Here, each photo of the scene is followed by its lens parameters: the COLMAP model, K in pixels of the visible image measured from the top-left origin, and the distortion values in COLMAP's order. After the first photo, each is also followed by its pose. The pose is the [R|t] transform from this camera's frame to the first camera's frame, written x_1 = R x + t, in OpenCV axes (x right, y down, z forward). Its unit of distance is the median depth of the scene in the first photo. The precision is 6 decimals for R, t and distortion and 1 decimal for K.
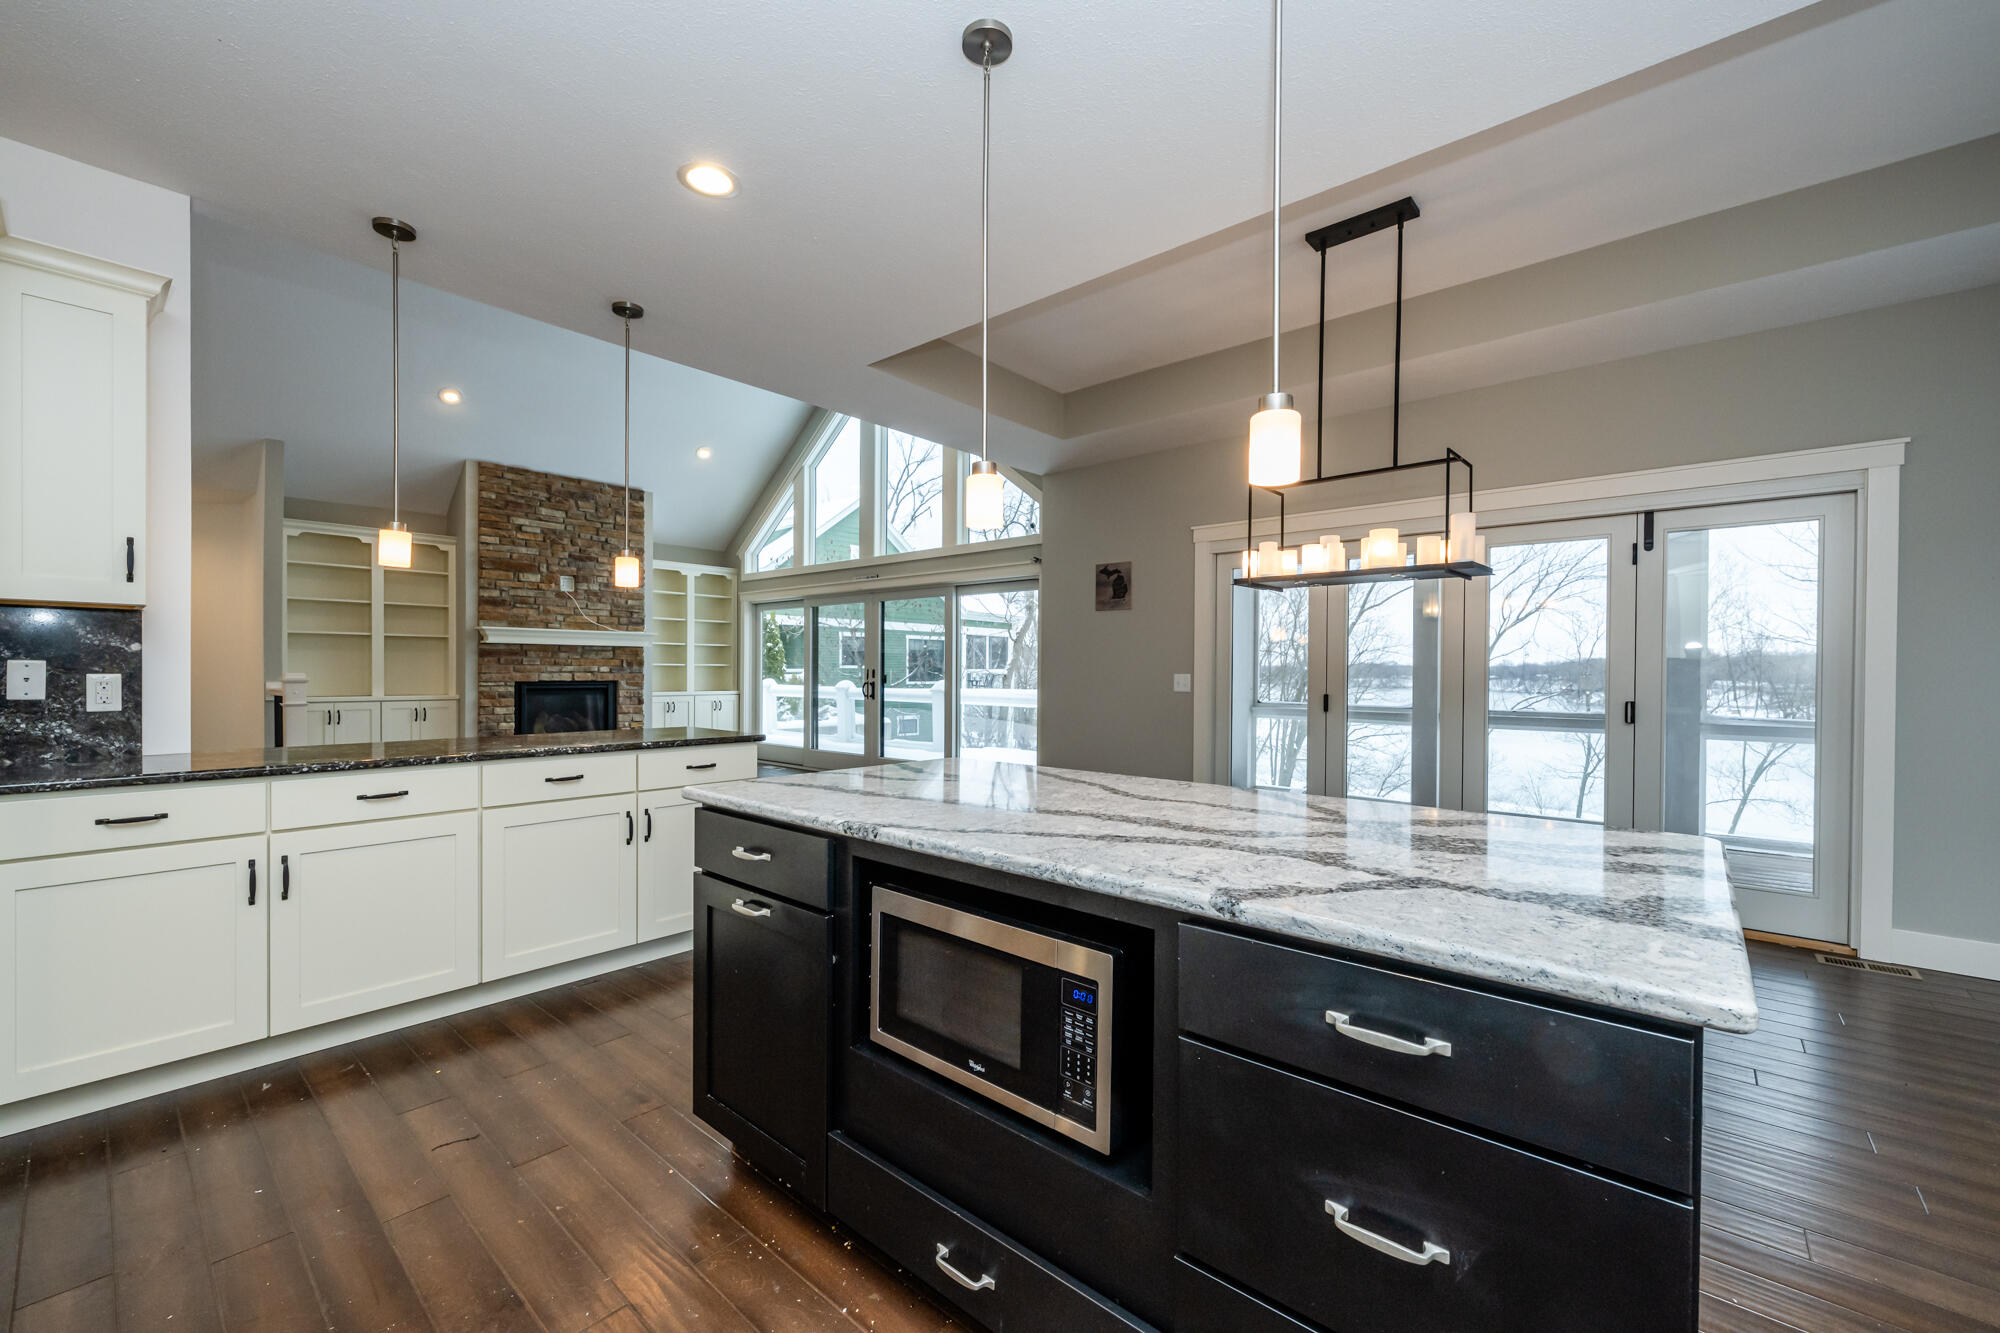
lens RADIAL K [[795.2, 0, 1009.6], [0, 795.2, 674.1], [0, 0, 1]] dist [-0.000418, 0.000893]
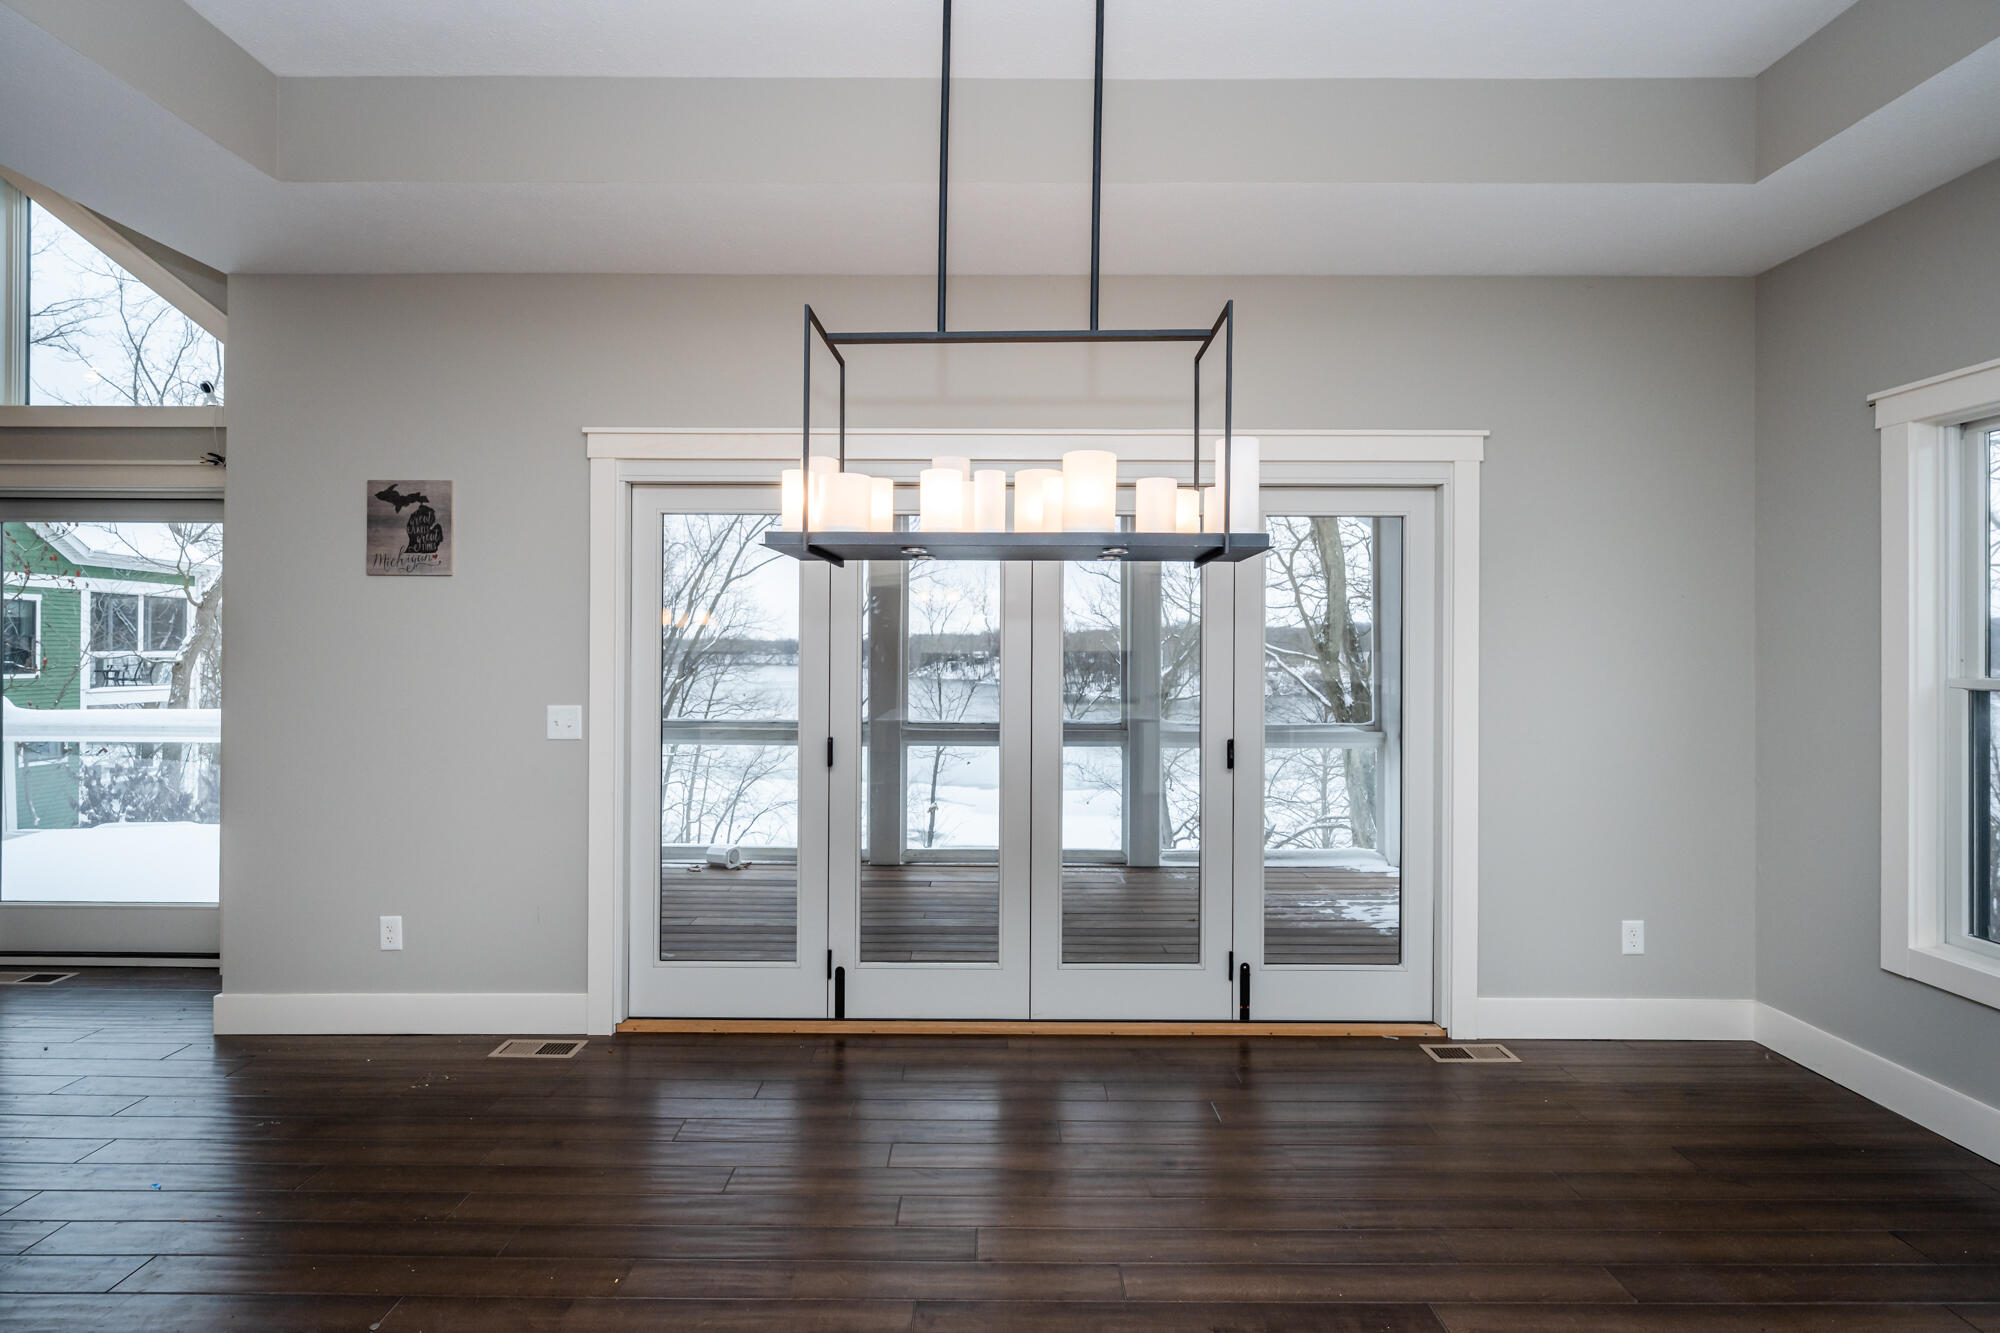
lens RADIAL K [[901.7, 0, 984.1], [0, 901.7, 639.4], [0, 0, 1]] dist [0.003560, -0.001496]
pose [[0.755623, 0.005195, 0.654987, 0.025016], [0.001737, 0.999949, -0.009936, -0.025831], [-0.655005, 0.008645, 0.755575, 0.255095]]
